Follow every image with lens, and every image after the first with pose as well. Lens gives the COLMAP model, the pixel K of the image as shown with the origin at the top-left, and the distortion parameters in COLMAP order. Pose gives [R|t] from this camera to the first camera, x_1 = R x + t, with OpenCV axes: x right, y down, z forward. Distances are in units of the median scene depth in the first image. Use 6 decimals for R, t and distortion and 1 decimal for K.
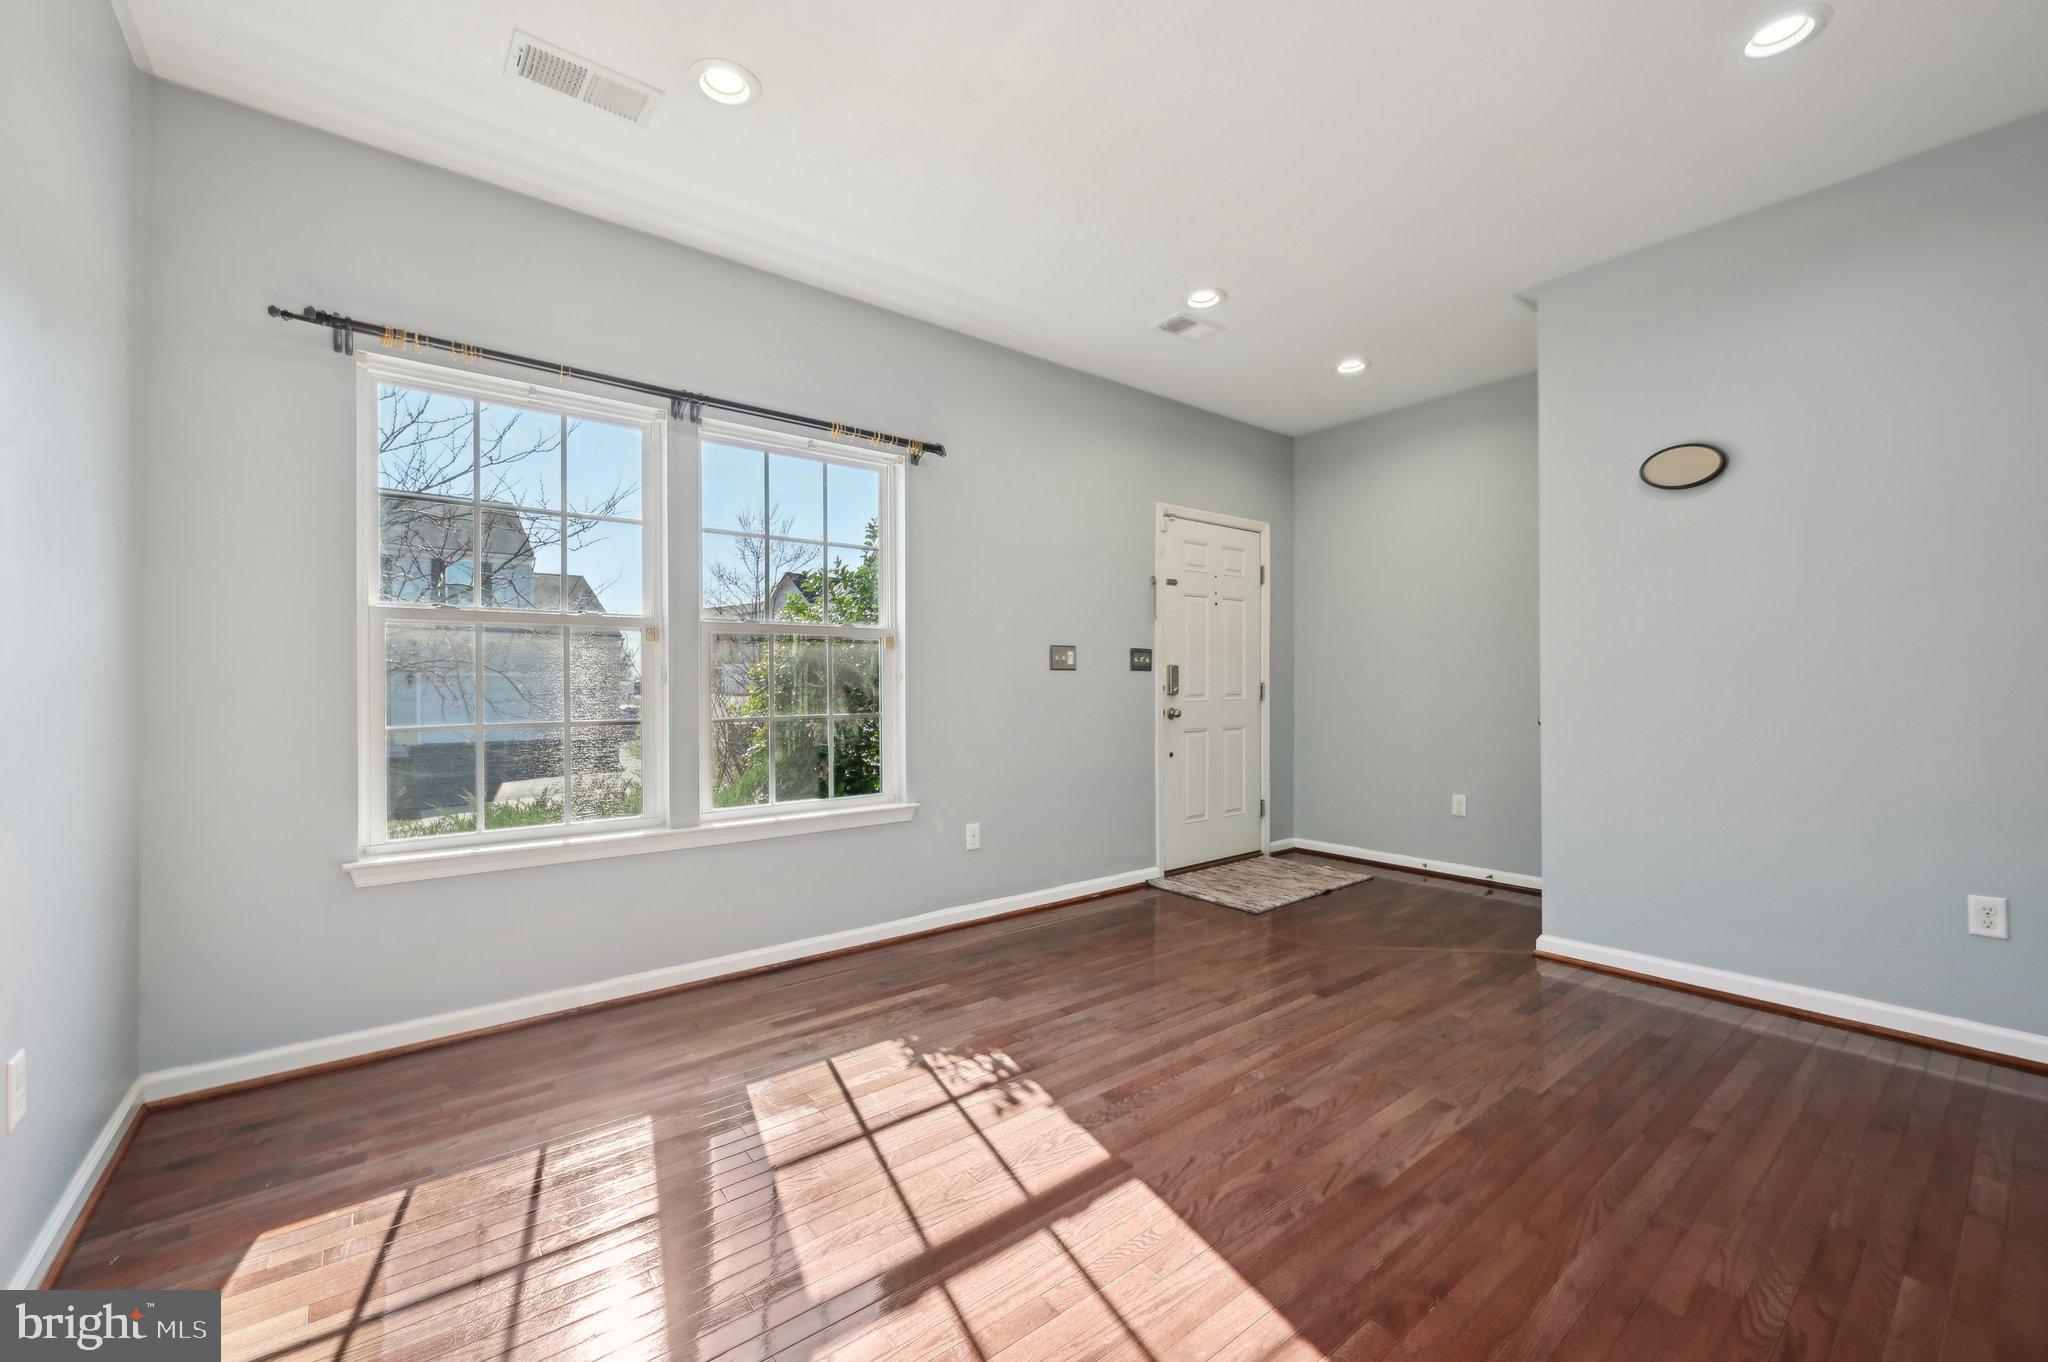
lens RADIAL K [[809.0, 0, 1018.6], [0, 809.0, 690.5], [0, 0, 1]] dist [-0.002137, 0.000527]
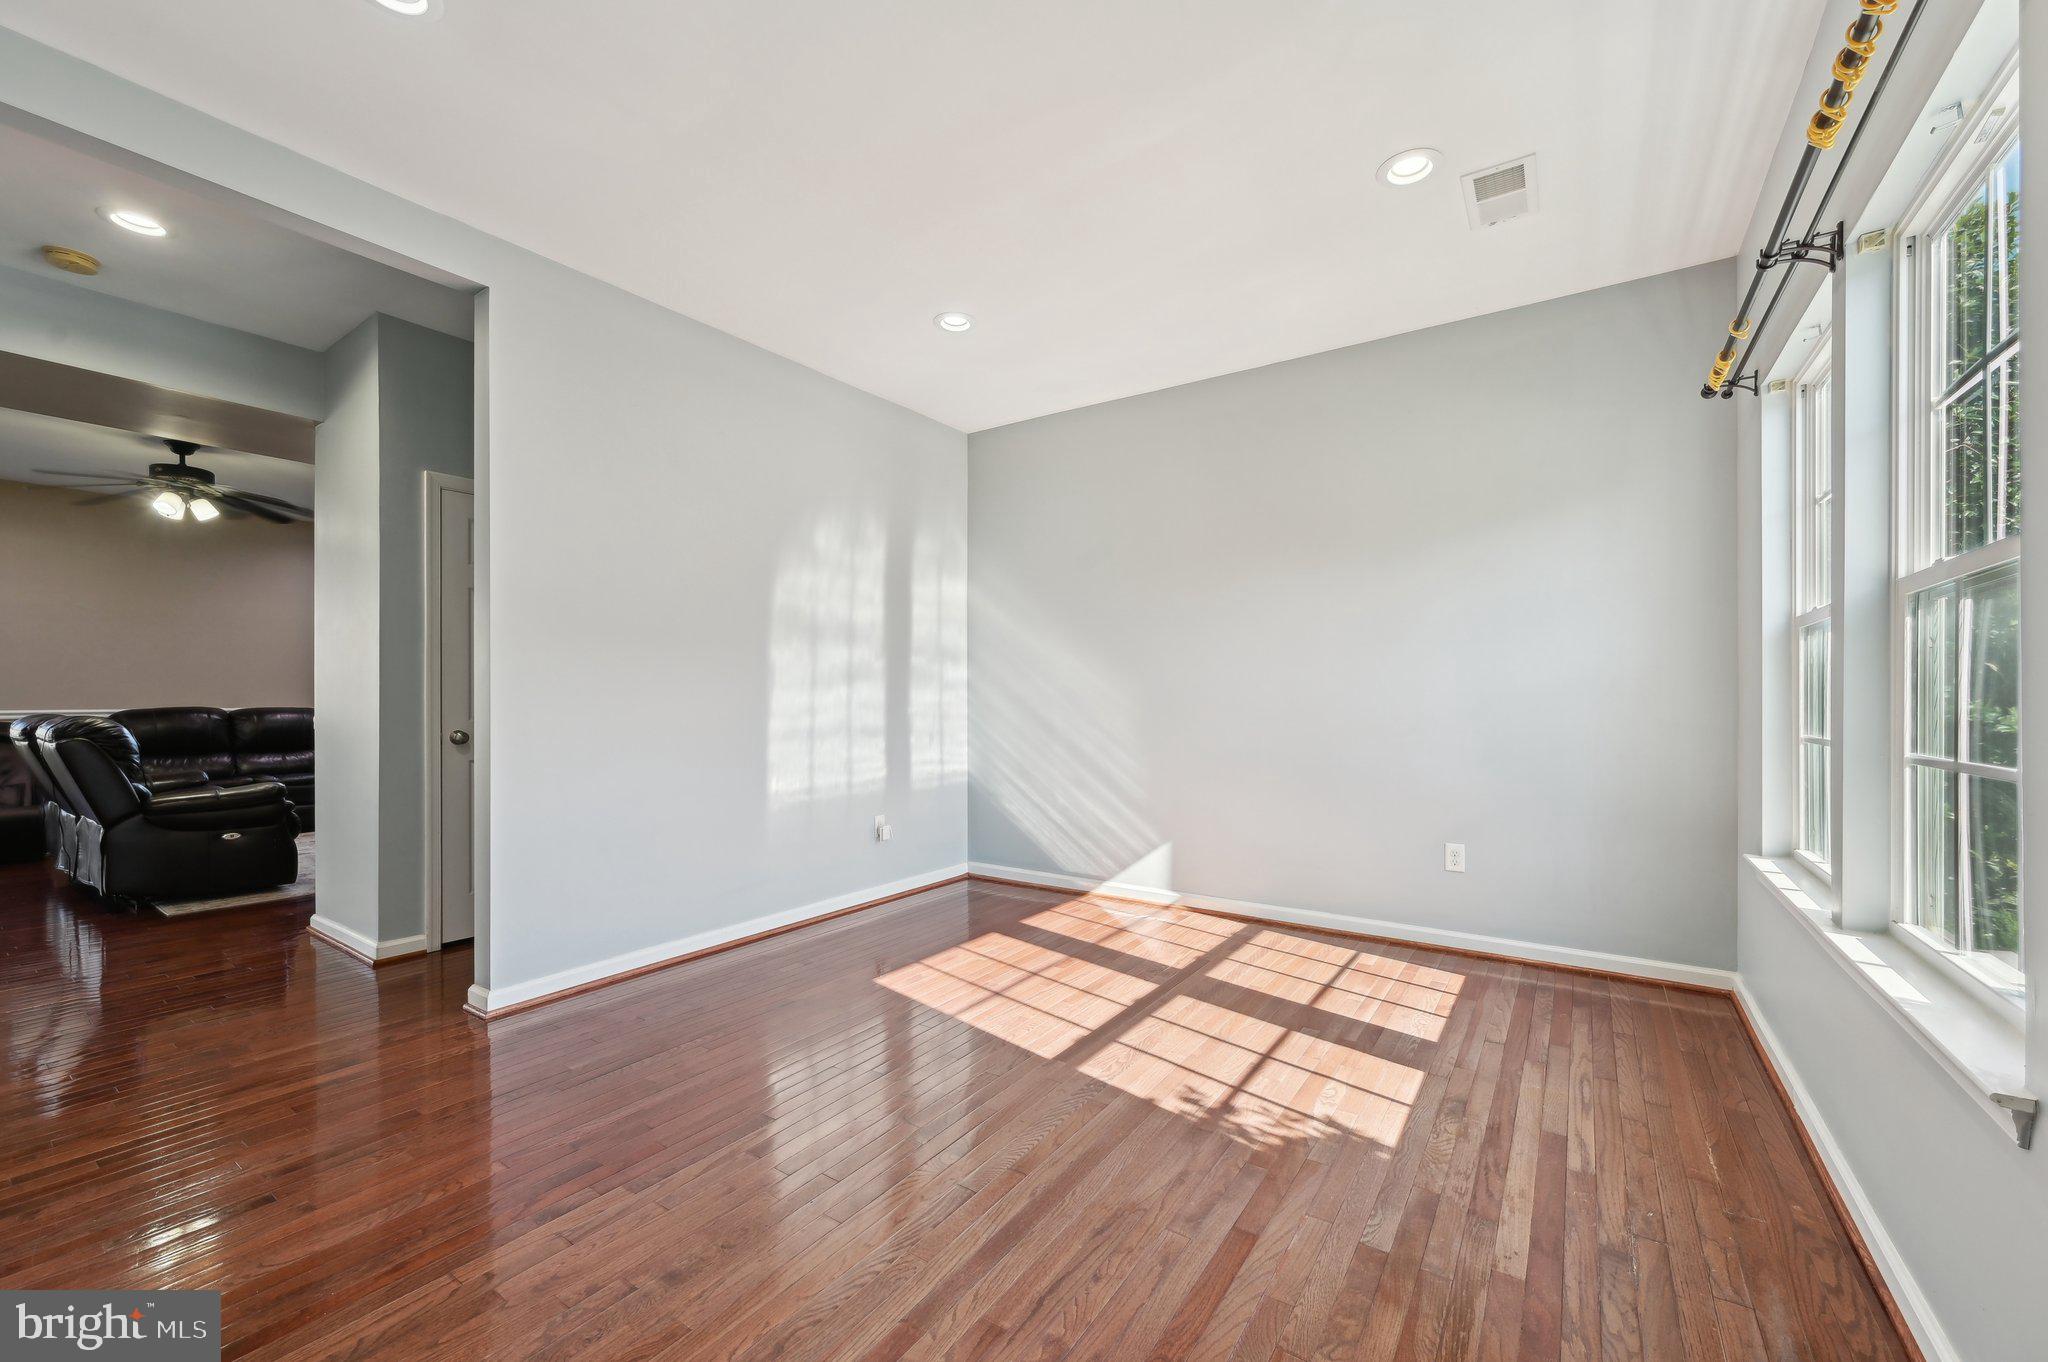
lens RADIAL K [[809.0, 0, 1032.9], [0, 809.0, 687.9], [0, 0, 1]] dist [-0.002137, 0.000527]
pose [[-0.956214, -0.000295, -0.292668, 0.415583], [0.001026, 0.999990, -0.004359, -0.000642], [0.292667, -0.004468, -0.956204, 1.671527]]
